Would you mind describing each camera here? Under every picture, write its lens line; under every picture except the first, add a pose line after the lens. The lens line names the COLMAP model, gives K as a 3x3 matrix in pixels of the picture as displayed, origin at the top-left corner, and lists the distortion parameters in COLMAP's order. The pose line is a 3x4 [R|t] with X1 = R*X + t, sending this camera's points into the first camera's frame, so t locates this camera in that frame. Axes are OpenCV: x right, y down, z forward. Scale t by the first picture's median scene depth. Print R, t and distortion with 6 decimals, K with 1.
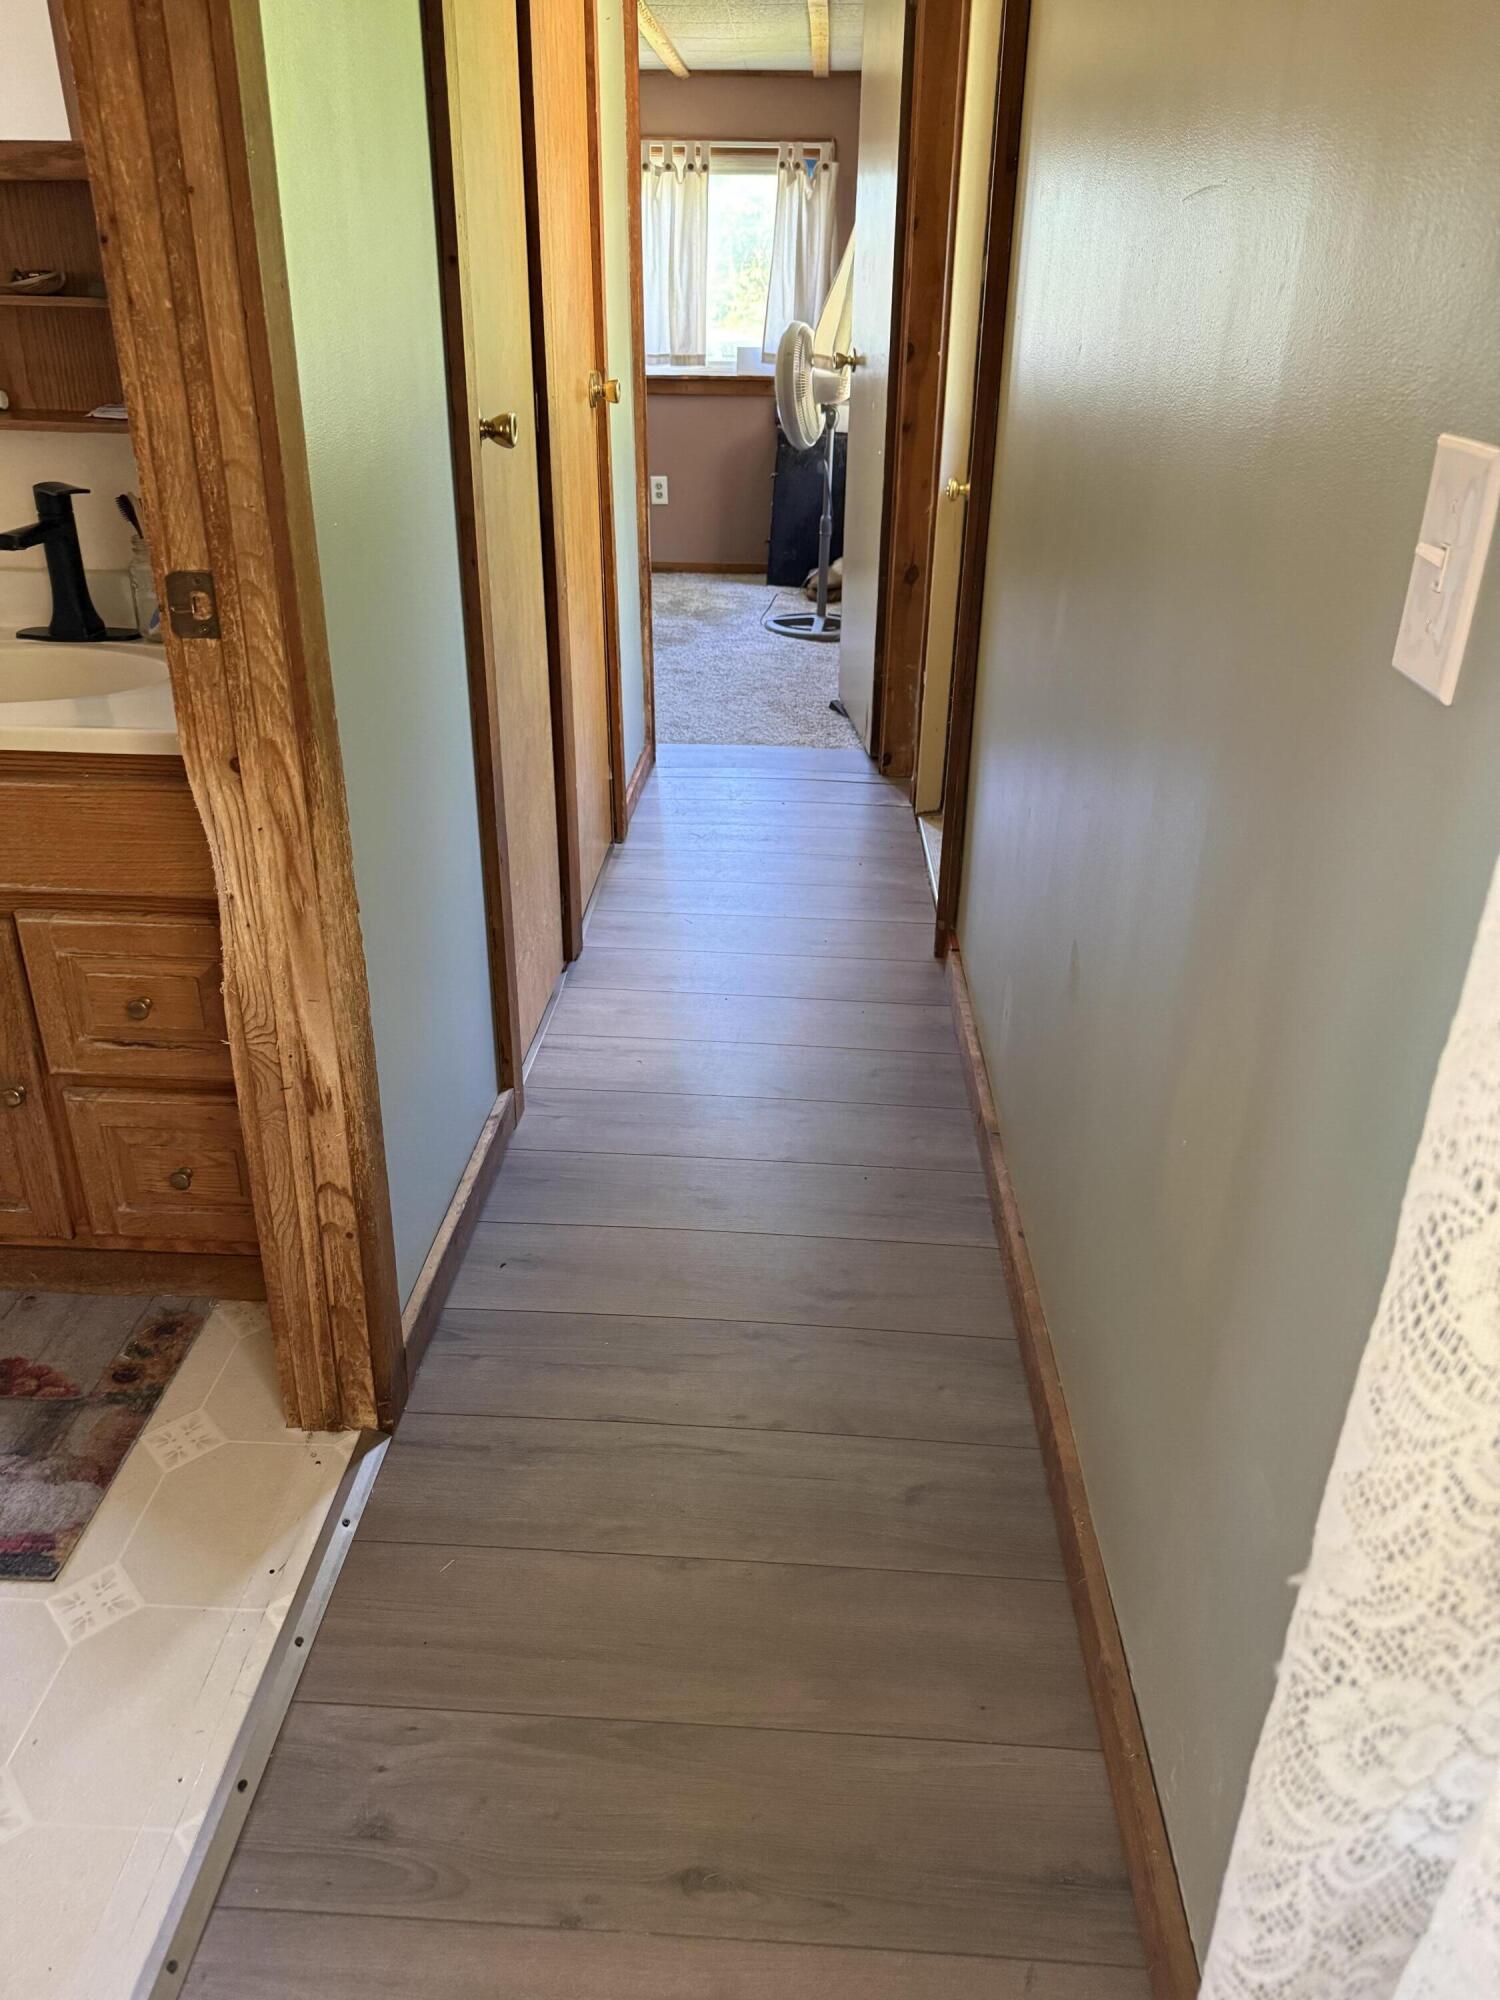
lens RADIAL K [[1414.8, 0, 747.8], [0, 1414.8, 1005.6], [0, 0, 1]] dist [0.036335, -0.049994]
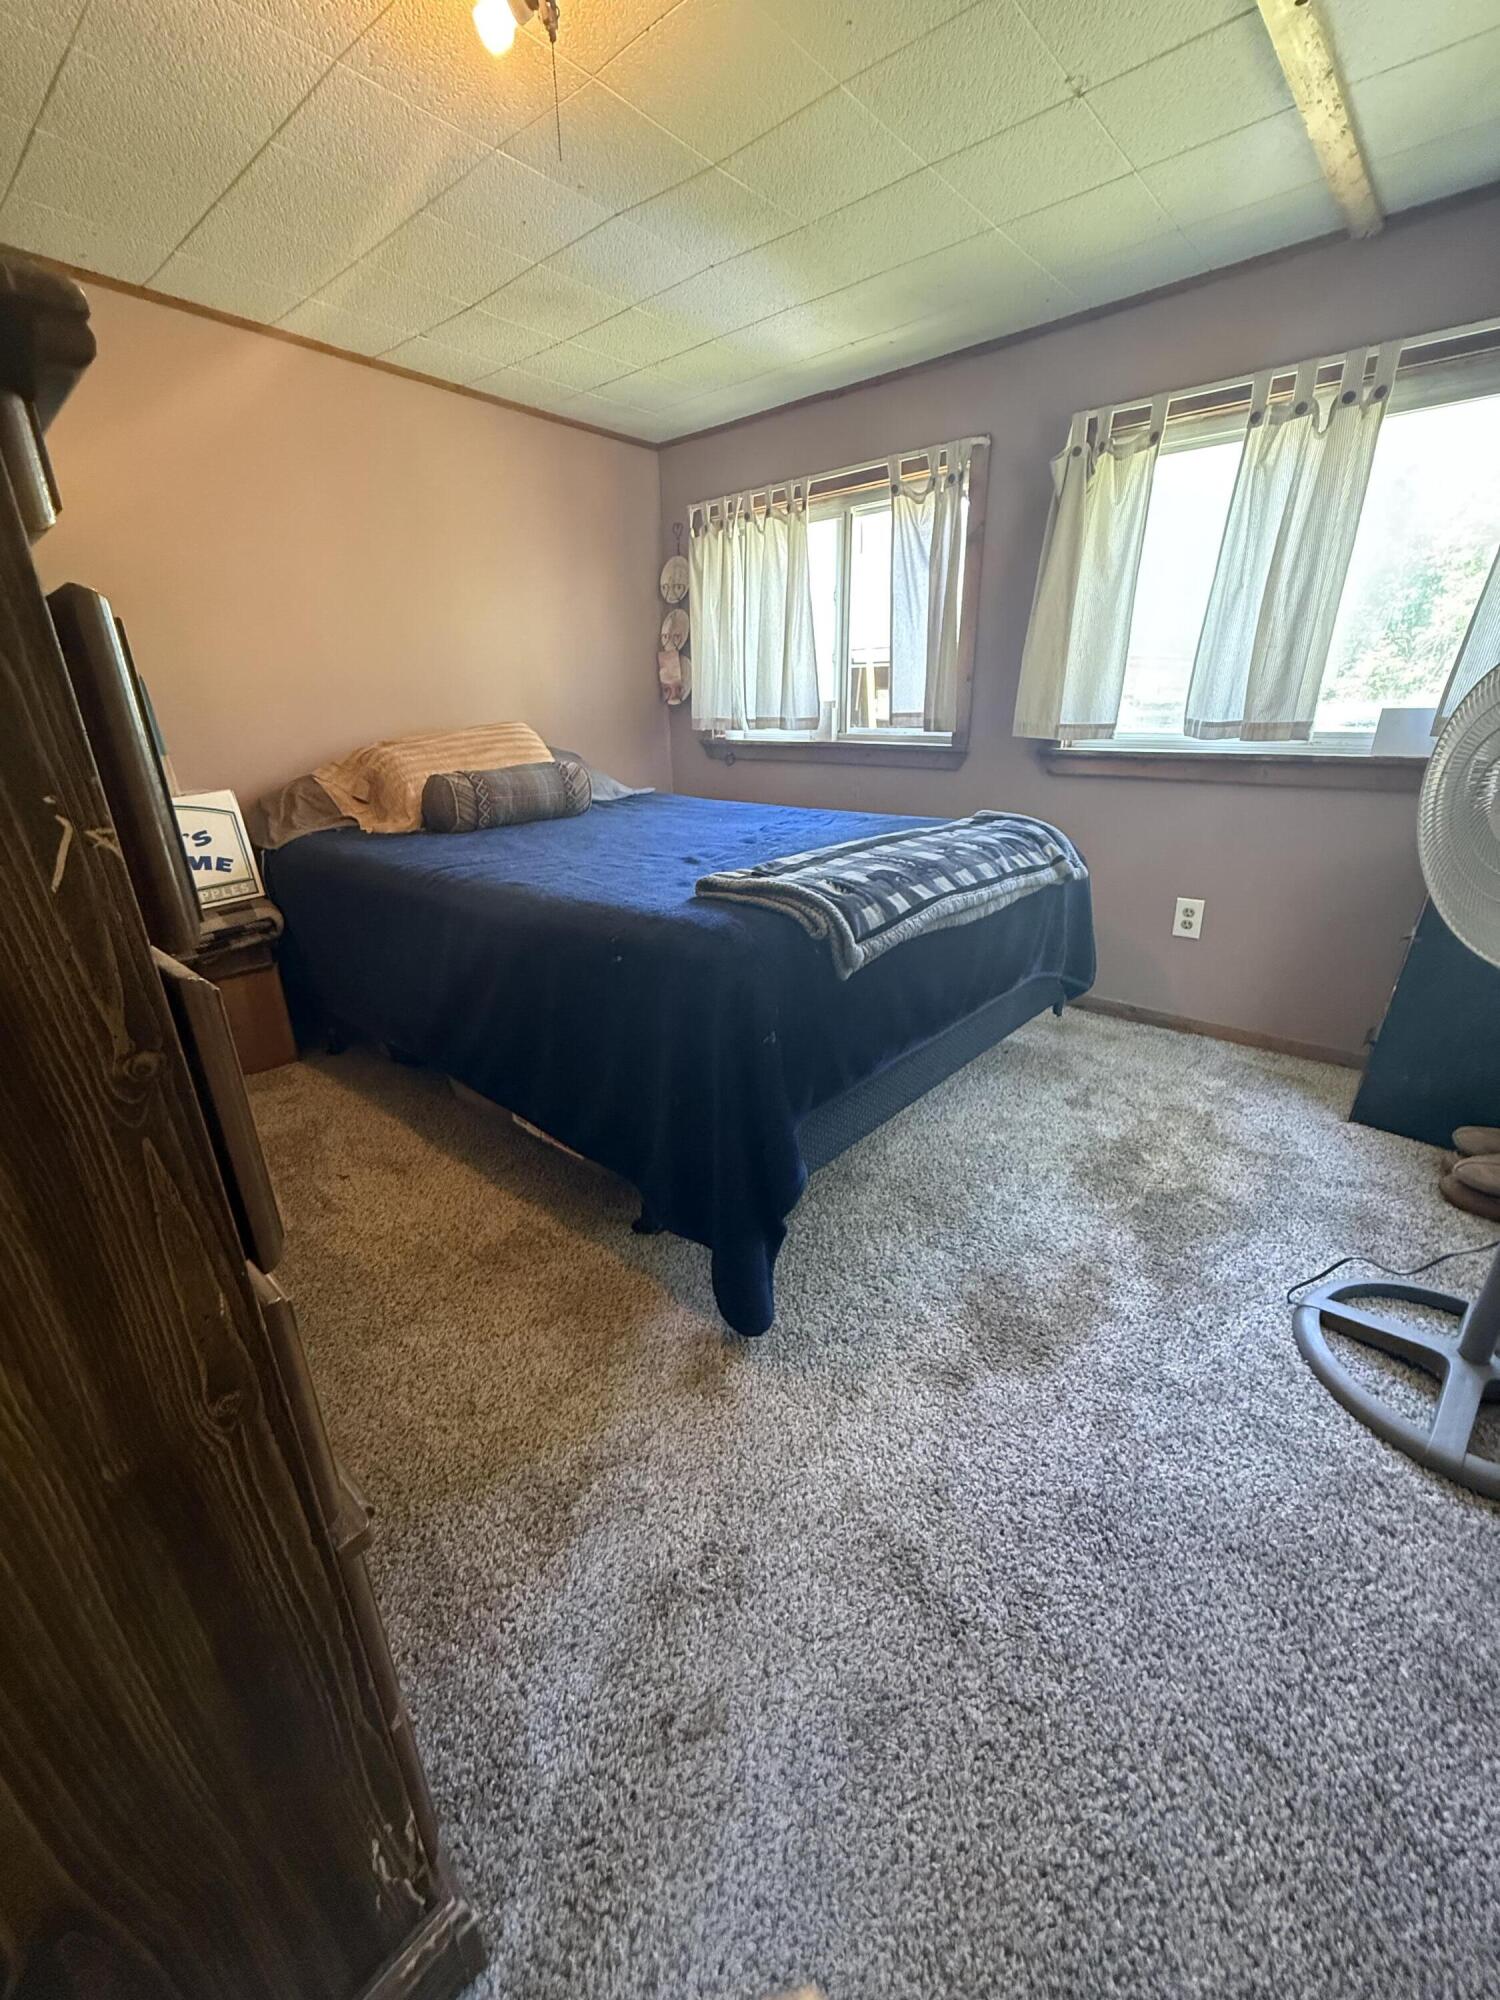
lens RADIAL K [[802.5, 0, 740.9], [0, 802.5, 992.4], [0, 0, 1]] dist [-0.002322, -0.001097]
pose [[0.774800, 0.193251, -0.601946, 0.008241], [-0.257785, 0.965959, -0.021694, -0.288785], [0.577262, 0.171981, 0.798242, 0.634323]]
